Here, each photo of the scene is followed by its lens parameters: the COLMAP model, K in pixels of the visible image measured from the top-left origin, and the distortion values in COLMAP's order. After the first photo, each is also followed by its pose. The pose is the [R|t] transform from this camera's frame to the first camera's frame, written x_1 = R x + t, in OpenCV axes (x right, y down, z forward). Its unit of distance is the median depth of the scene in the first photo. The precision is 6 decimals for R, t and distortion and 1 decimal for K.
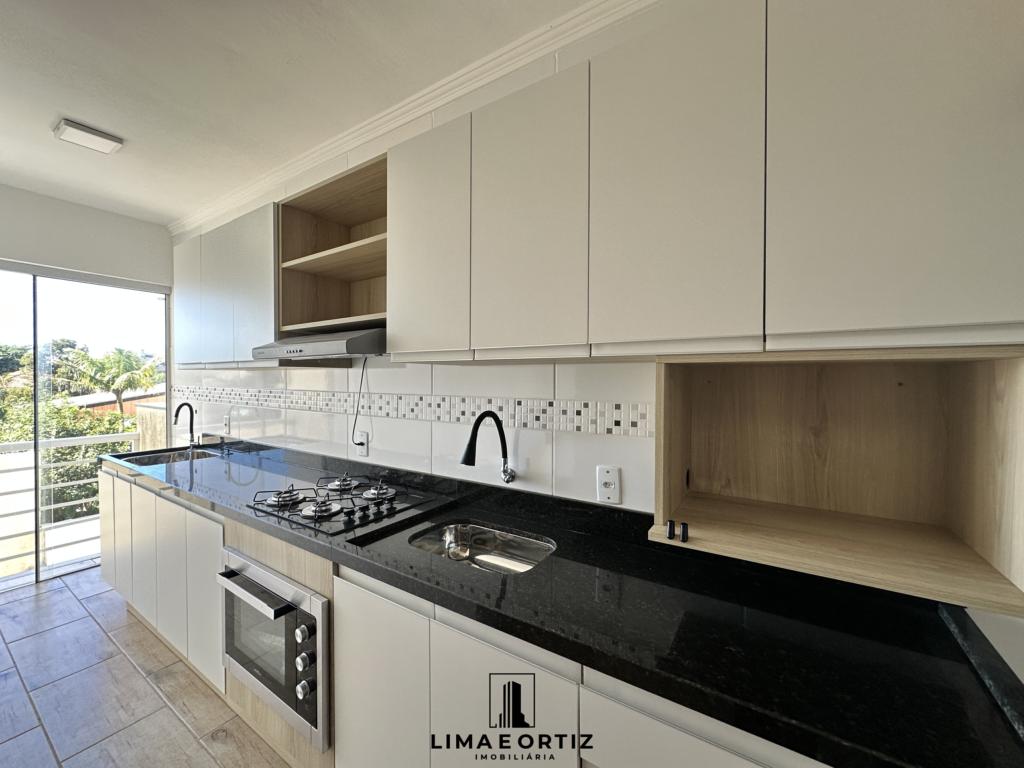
lens RADIAL K [[407.7, 0, 512.0], [0, 407.7, 384.0], [0, 0, 1]] dist [-0.001877, 0.000222]
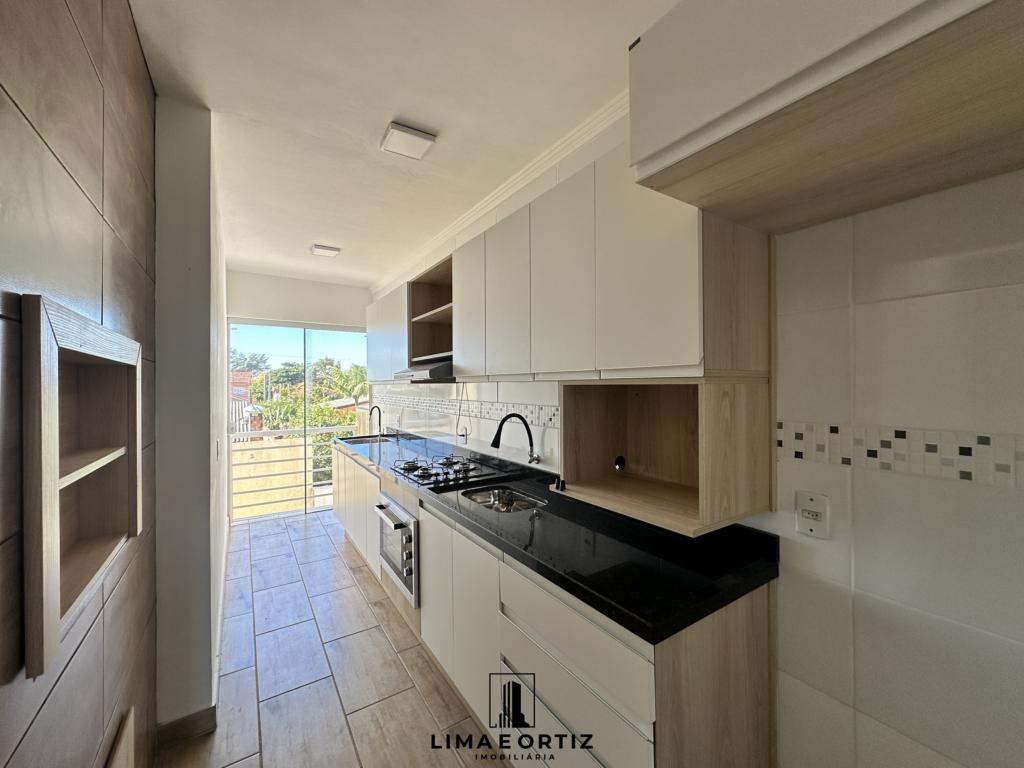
lens RADIAL K [[407.7, 0, 512.0], [0, 407.7, 384.0], [0, 0, 1]] dist [-0.001877, 0.000222]
pose [[0.917018, -0.010172, -0.398715, 0.467490], [0.004460, 0.999874, -0.015251, -0.017116], [0.398820, 0.012207, 0.916948, -0.331715]]
